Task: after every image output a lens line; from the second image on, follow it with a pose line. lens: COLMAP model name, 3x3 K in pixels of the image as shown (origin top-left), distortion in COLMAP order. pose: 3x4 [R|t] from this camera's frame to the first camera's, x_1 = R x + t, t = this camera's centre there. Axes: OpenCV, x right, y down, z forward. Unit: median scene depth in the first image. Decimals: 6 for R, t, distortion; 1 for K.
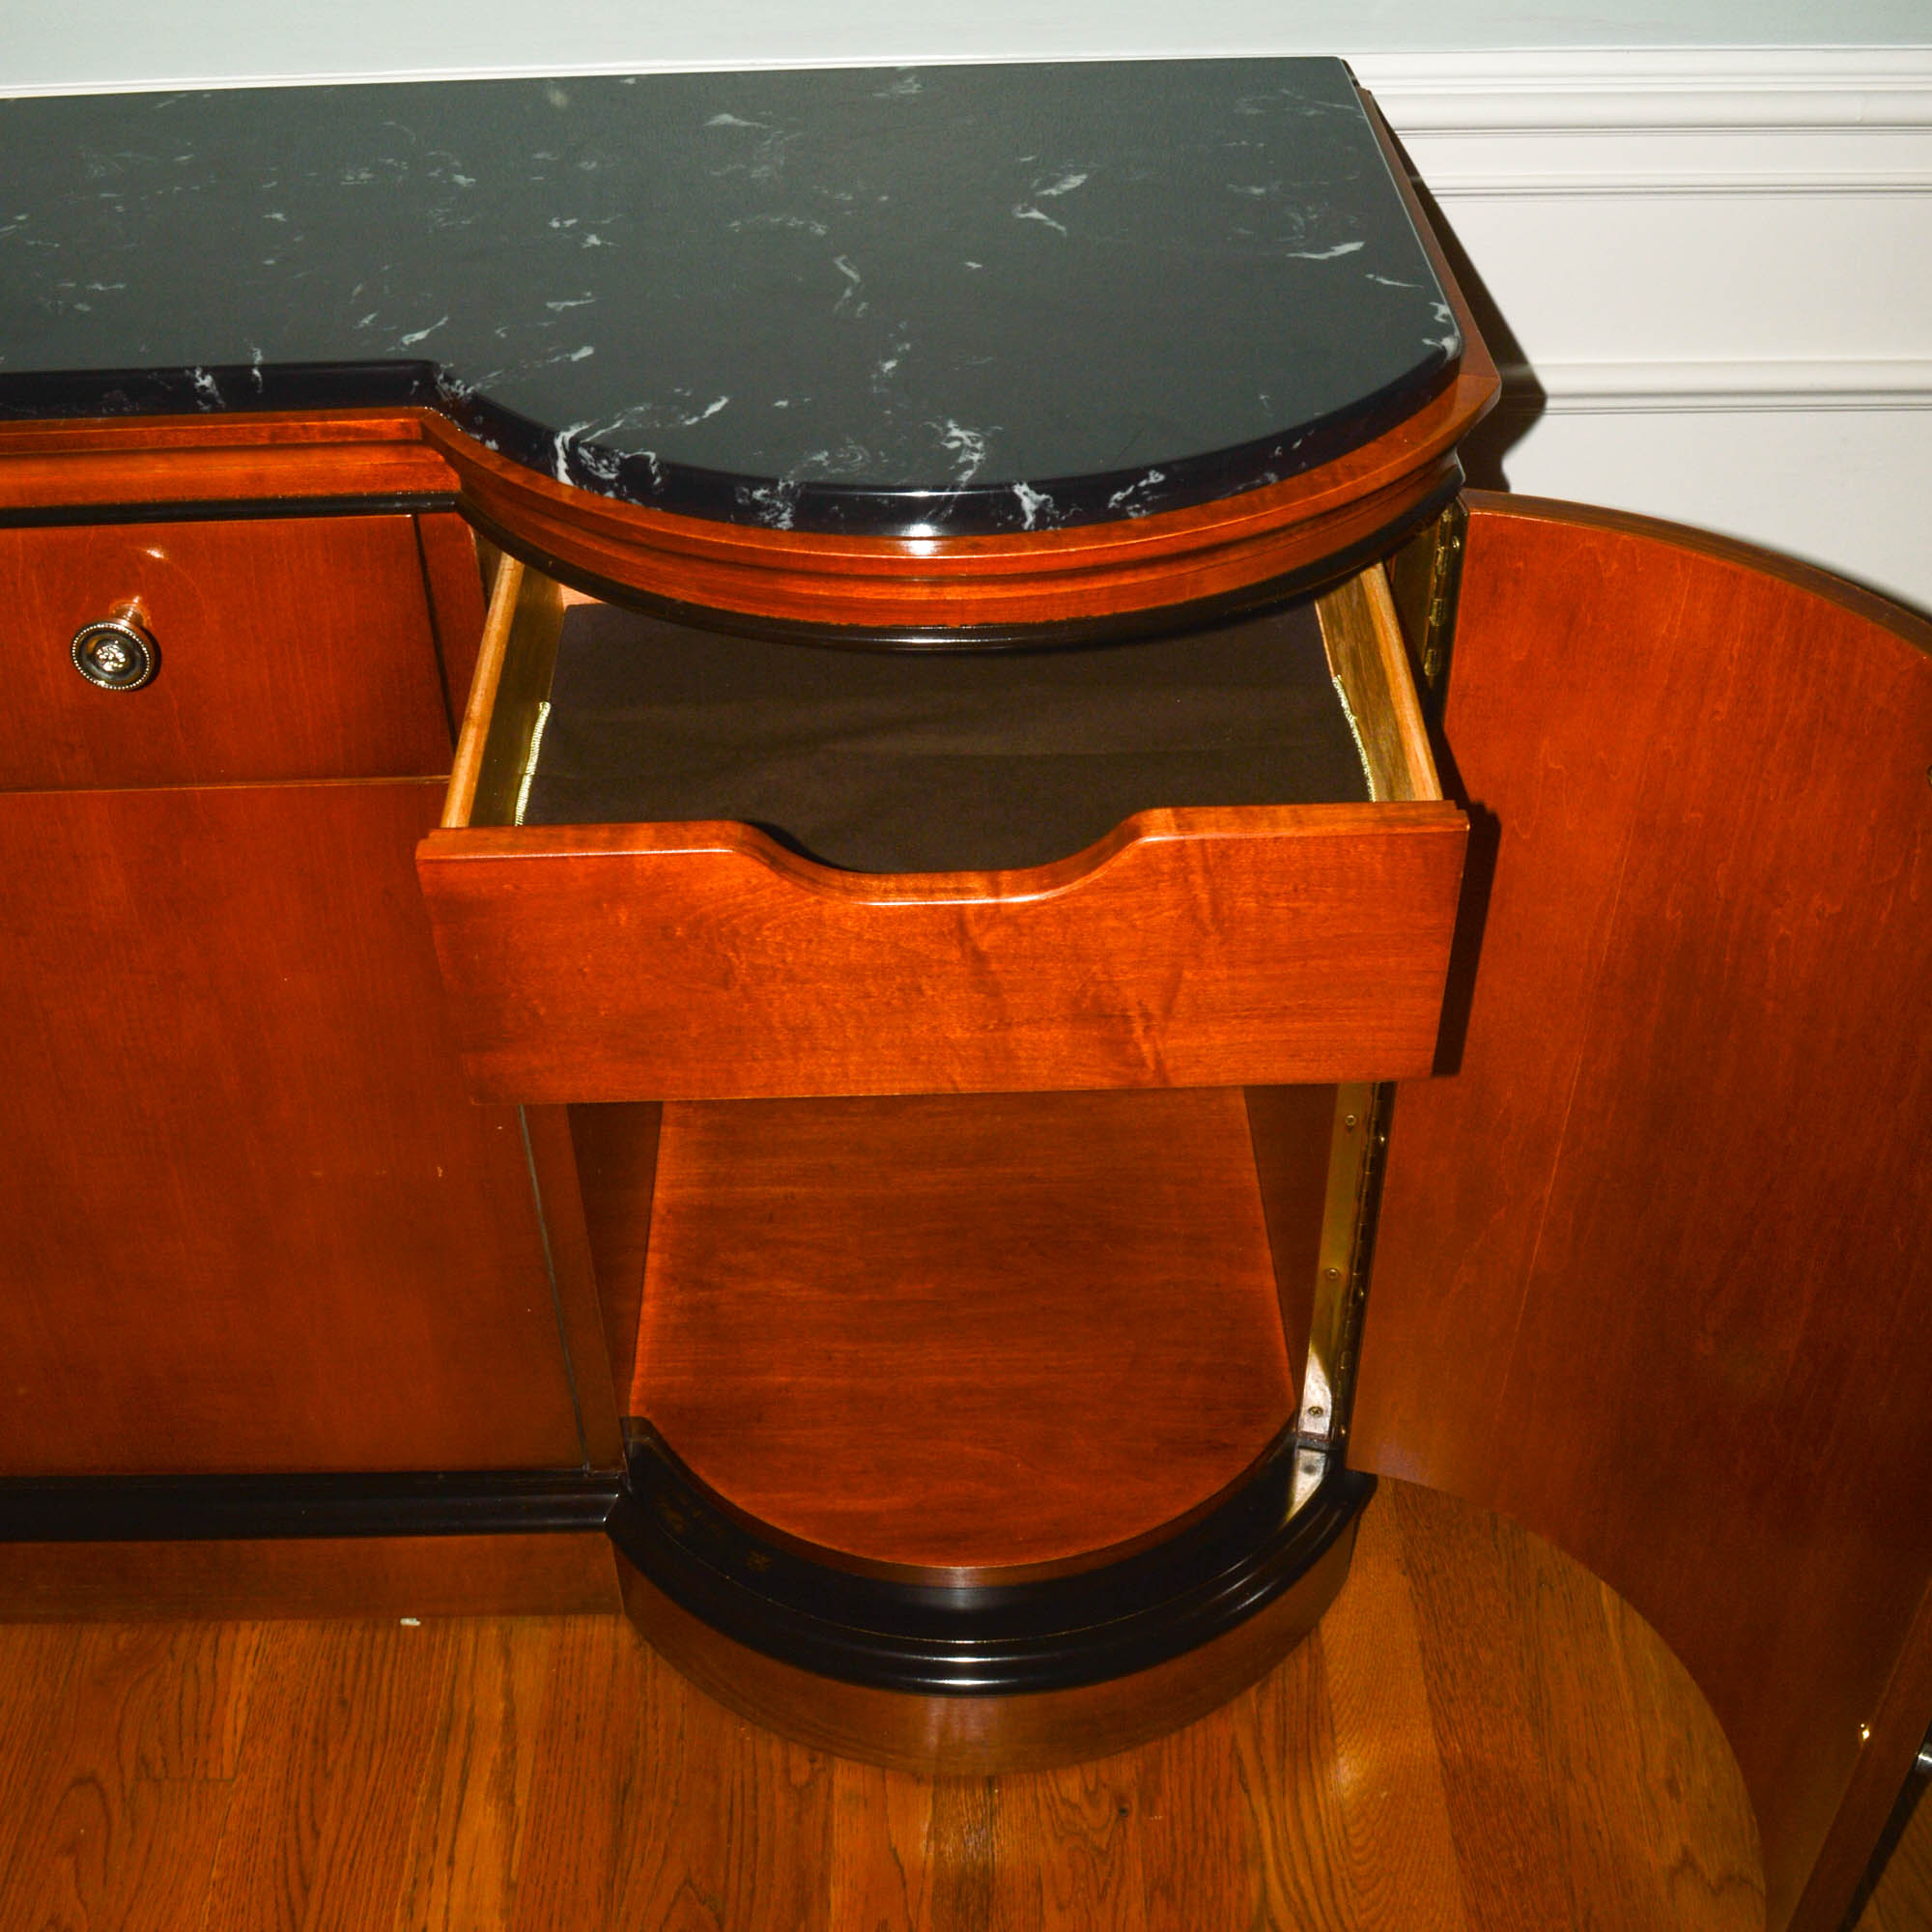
lens RADIAL K [[2394.0, 0, 944.2], [0, 2394.0, 878.5], [0, 0, 1]] dist [-0.079372, 0.001377]
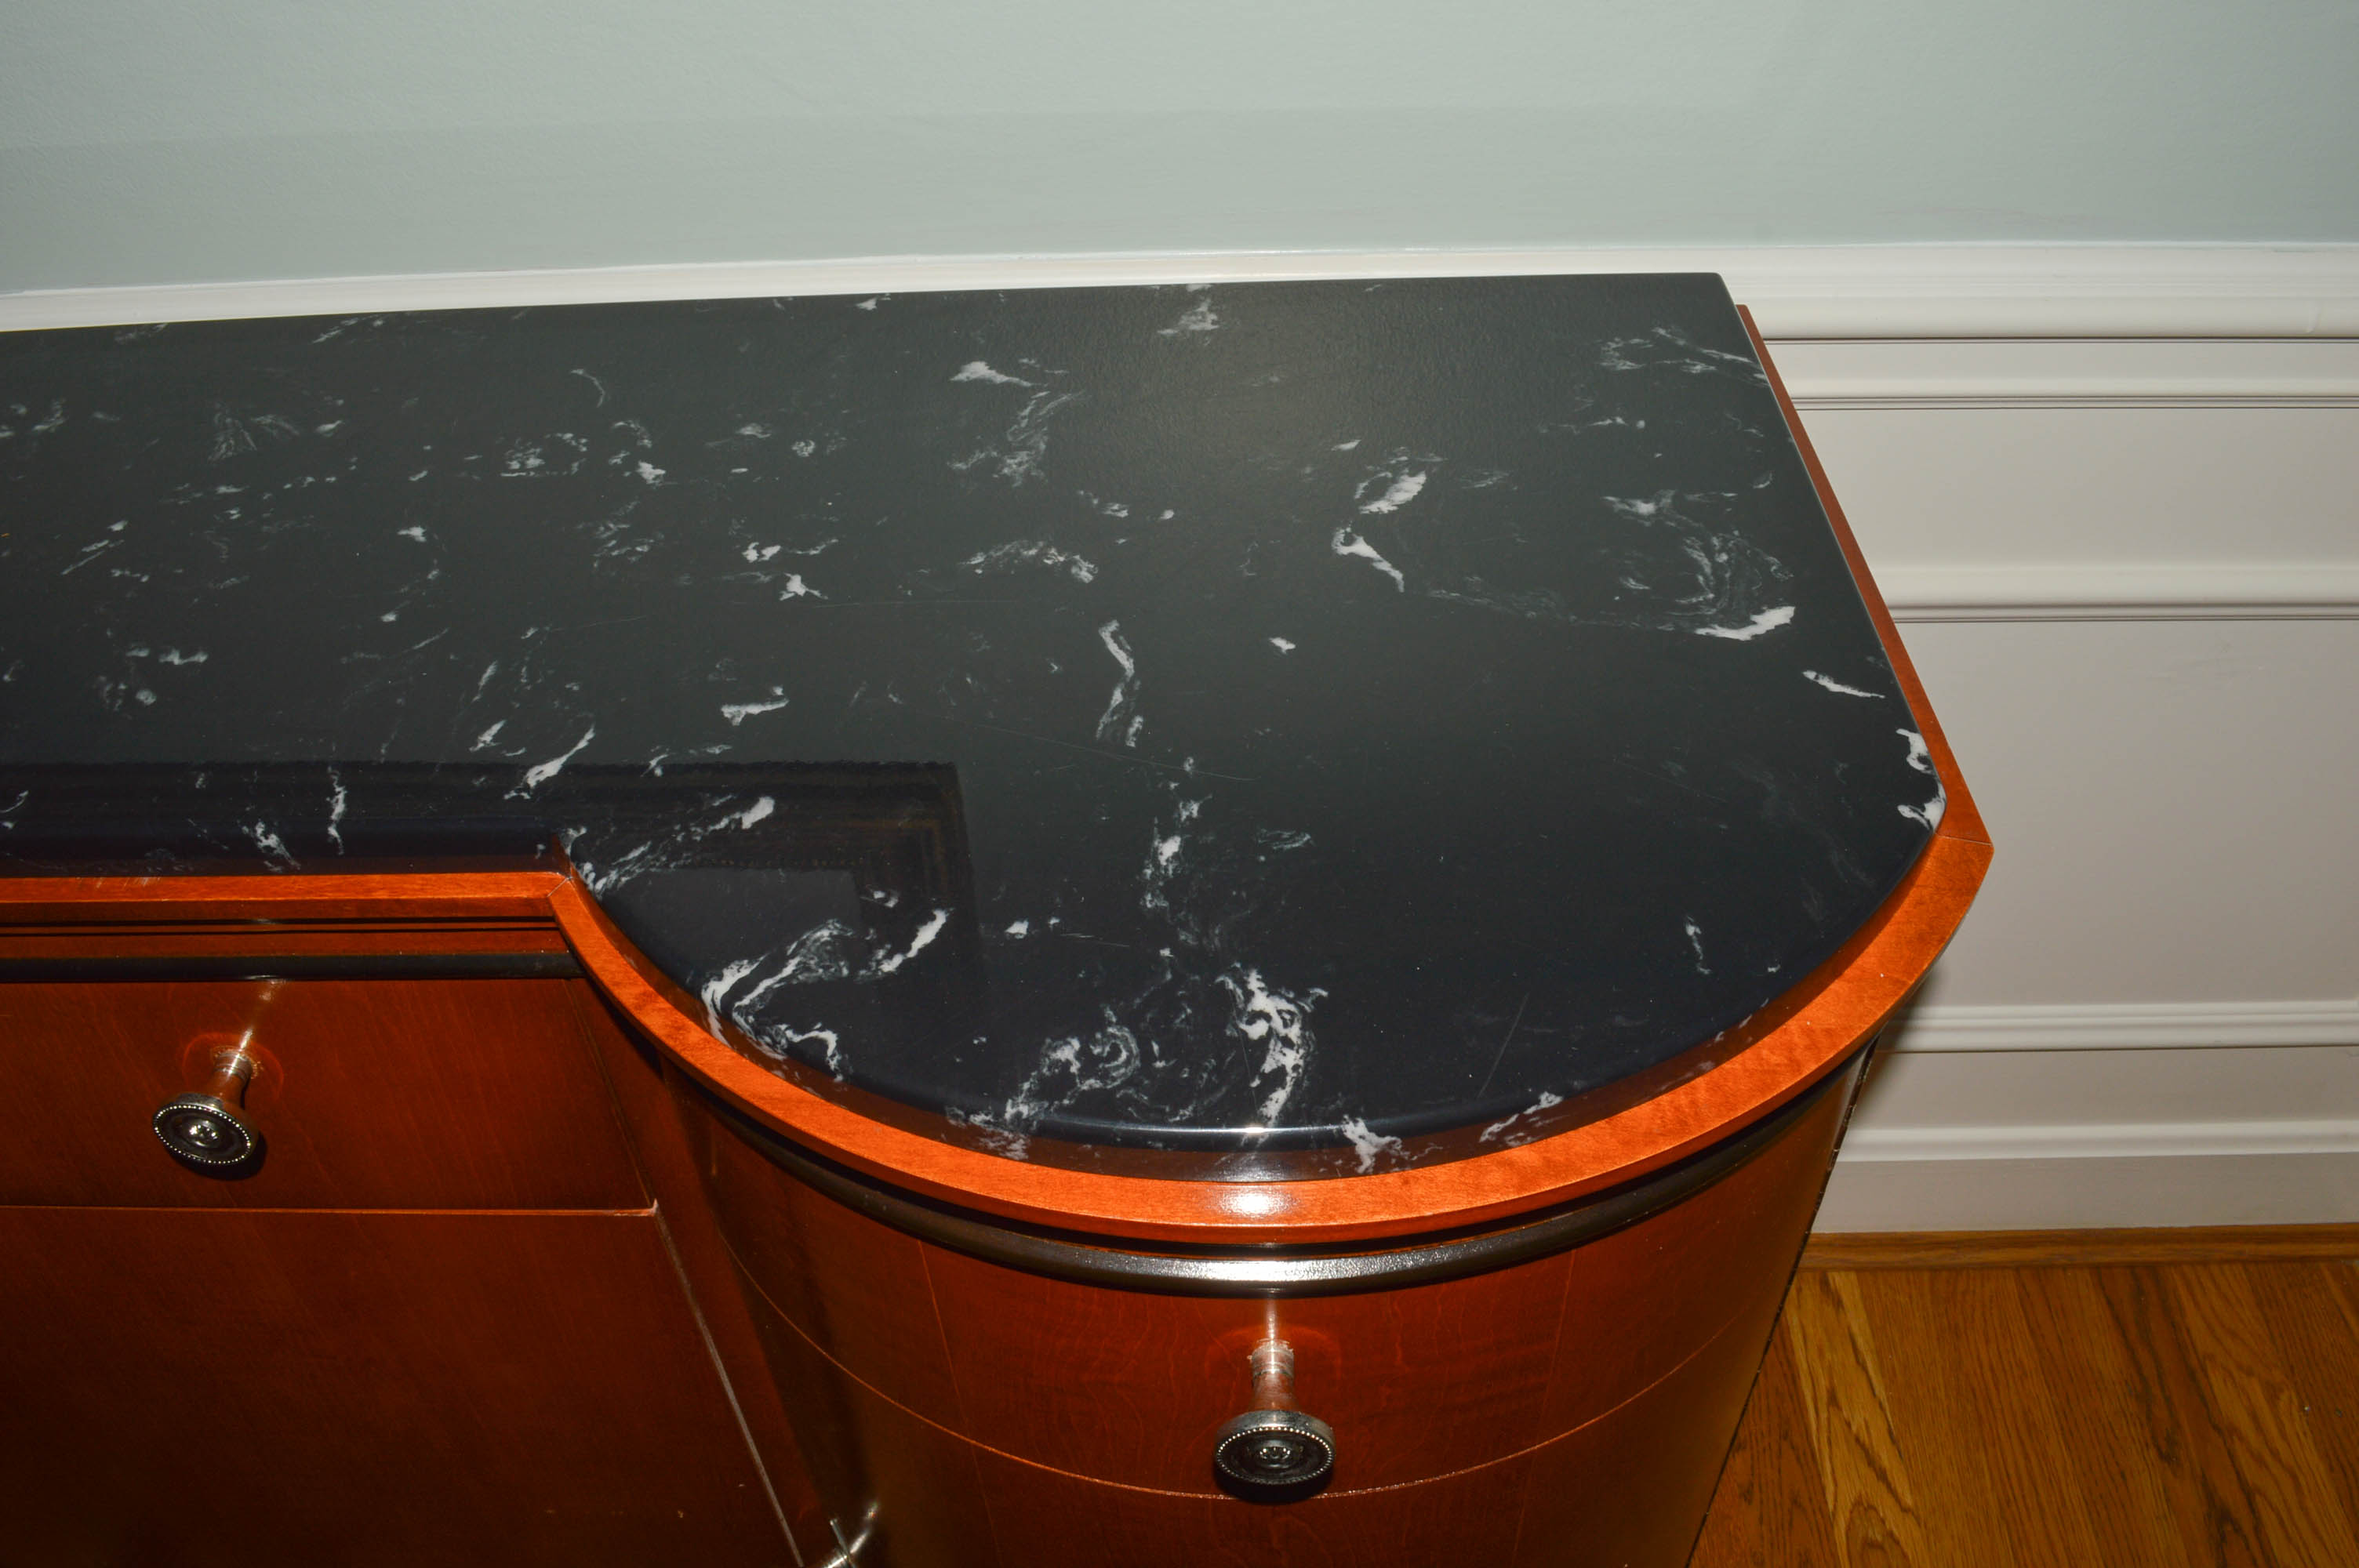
lens RADIAL K [[1876.9, 0, 1172.1], [0, 1876.9, 777.3], [0, 0, 1]] dist [-0.082297, 0.001921]
pose [[0.999426, 0.007258, -0.033085, -0.002334], [-0.004949, 0.997580, 0.069345, -0.196374], [0.033508, -0.069142, 0.997044, 0.303961]]
